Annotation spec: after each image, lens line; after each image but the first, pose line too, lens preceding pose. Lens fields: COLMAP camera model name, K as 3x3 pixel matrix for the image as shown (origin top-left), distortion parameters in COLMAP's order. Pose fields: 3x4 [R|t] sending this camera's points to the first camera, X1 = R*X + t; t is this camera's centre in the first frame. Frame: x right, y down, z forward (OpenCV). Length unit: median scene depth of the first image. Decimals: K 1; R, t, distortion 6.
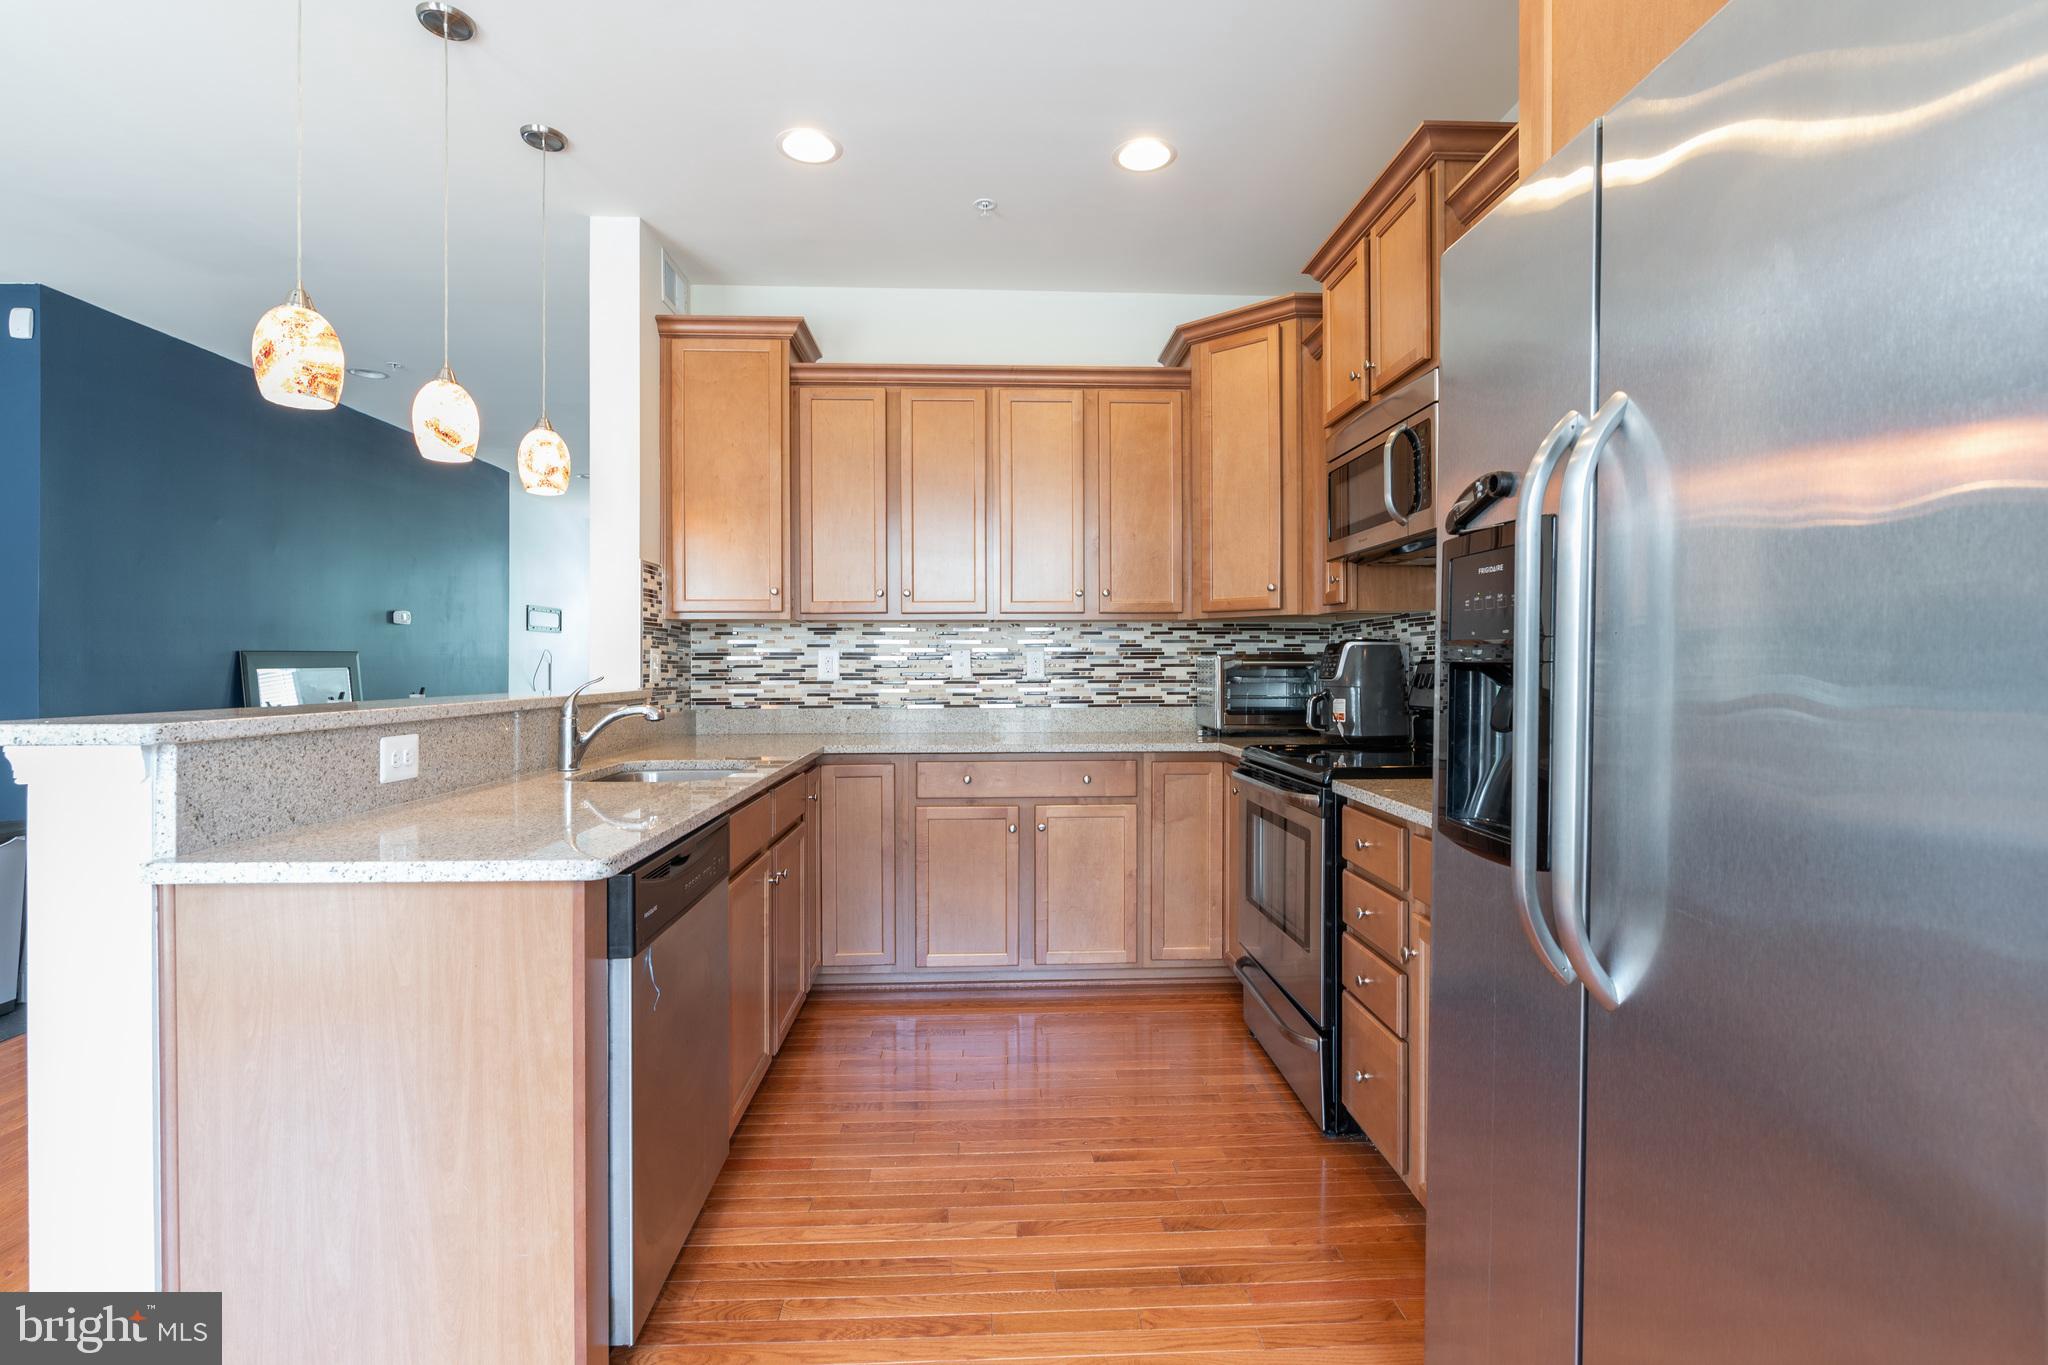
lens RADIAL K [[961.8, 0, 1024.4], [0, 961.8, 670.3], [0, 0, 1]] dist [-0.003618, -0.000656]
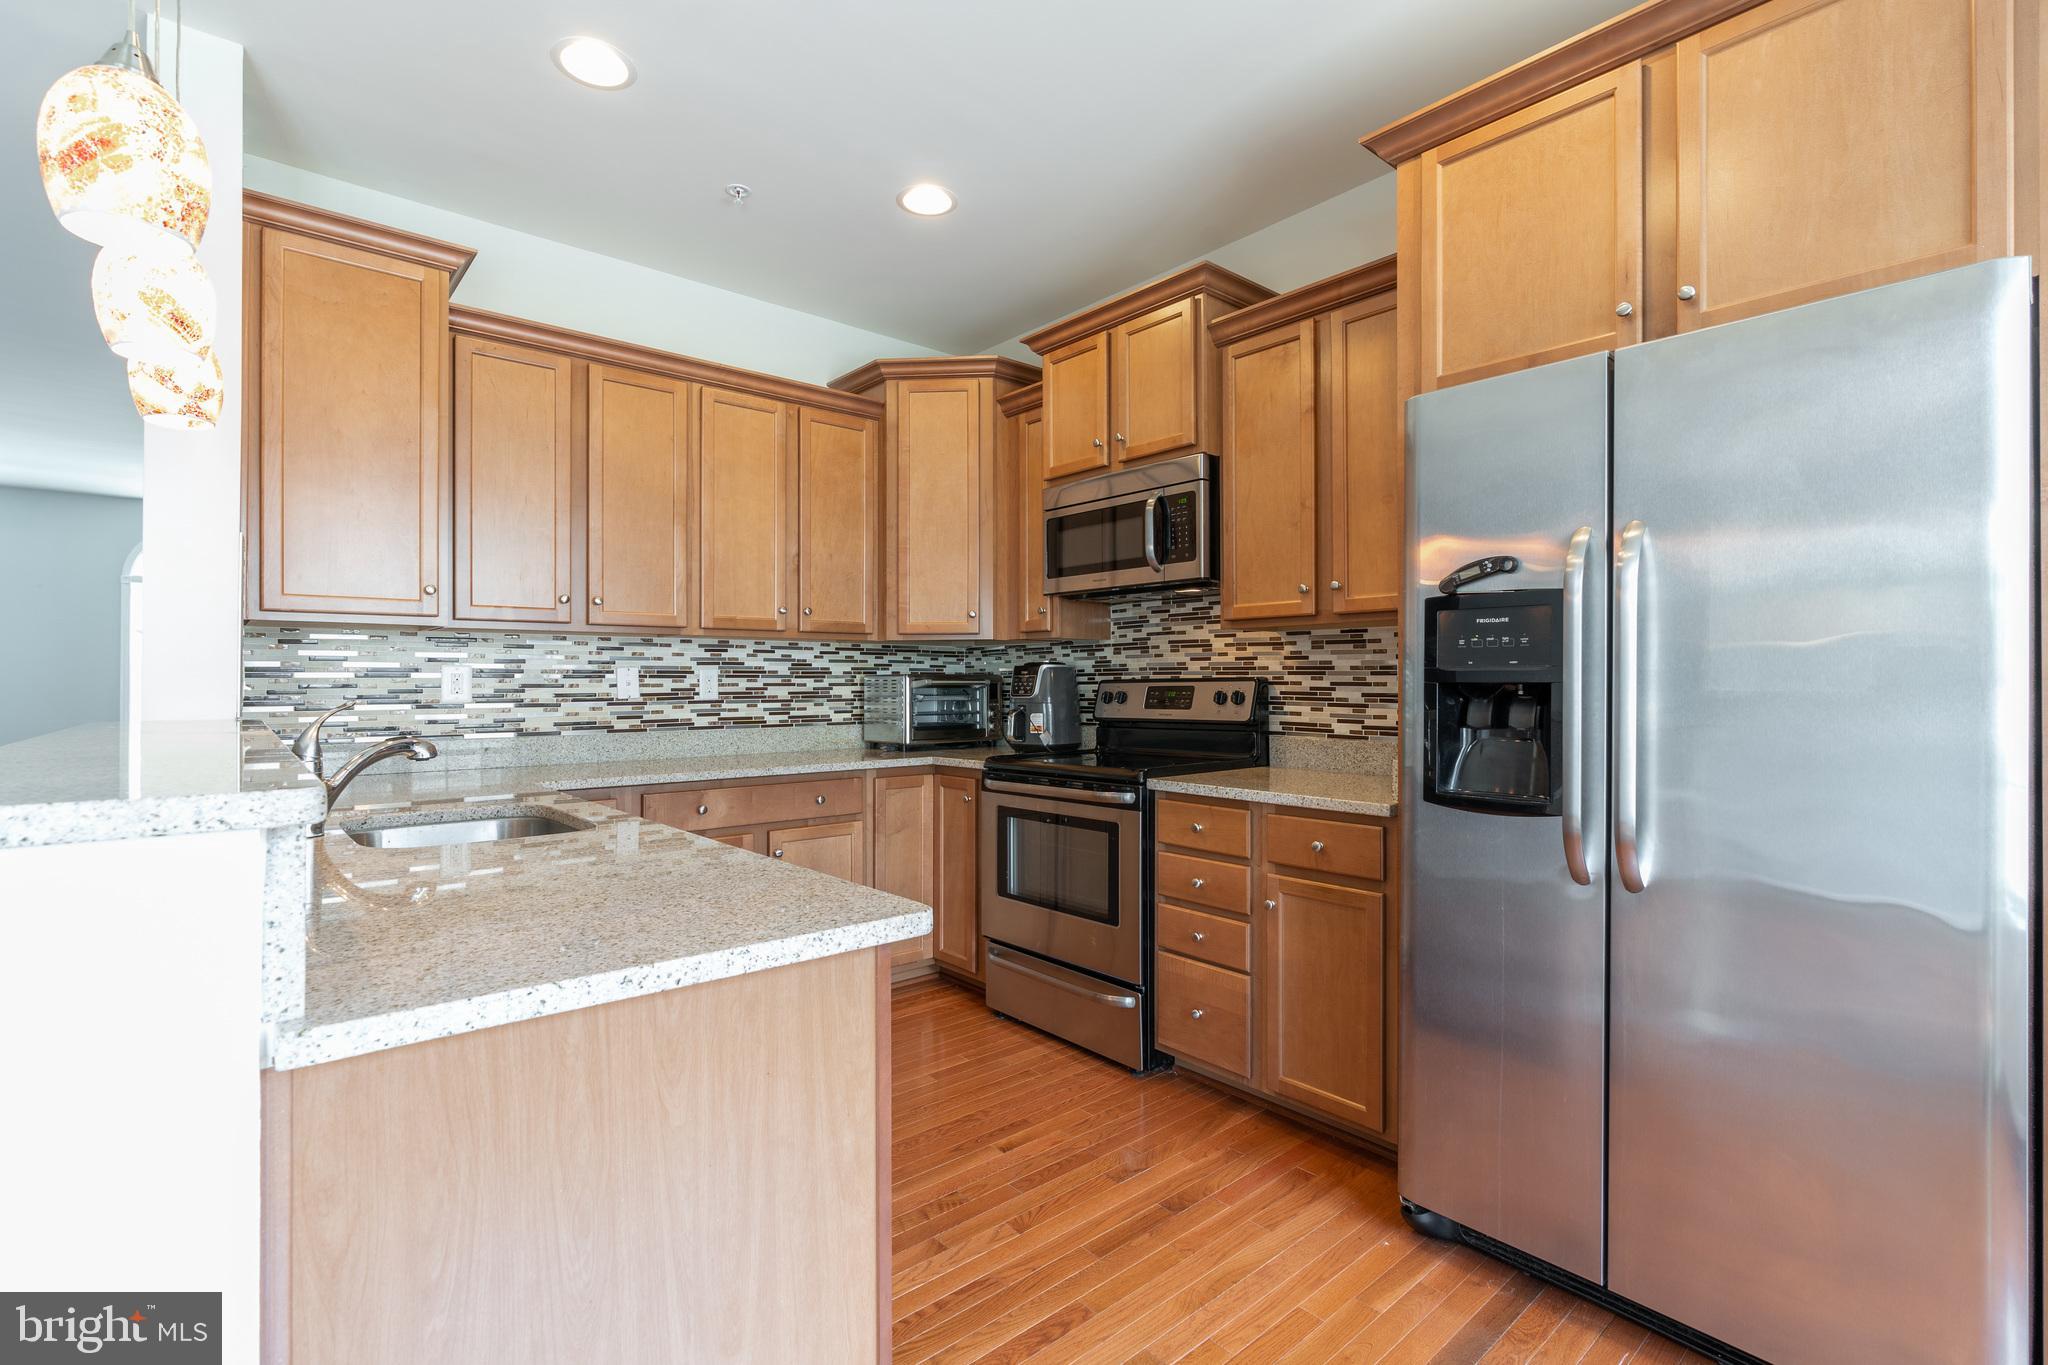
lens RADIAL K [[931.8, 0, 1024.0], [0, 931.8, 682.5], [0, 0, 1]] dist [-0.002408, -0.000210]
pose [[0.786795, 0.000595, 0.617214, -0.346170], [0.003741, 0.999977, -0.005733, -0.000977], [-0.617203, 0.006820, 0.786774, 0.110629]]
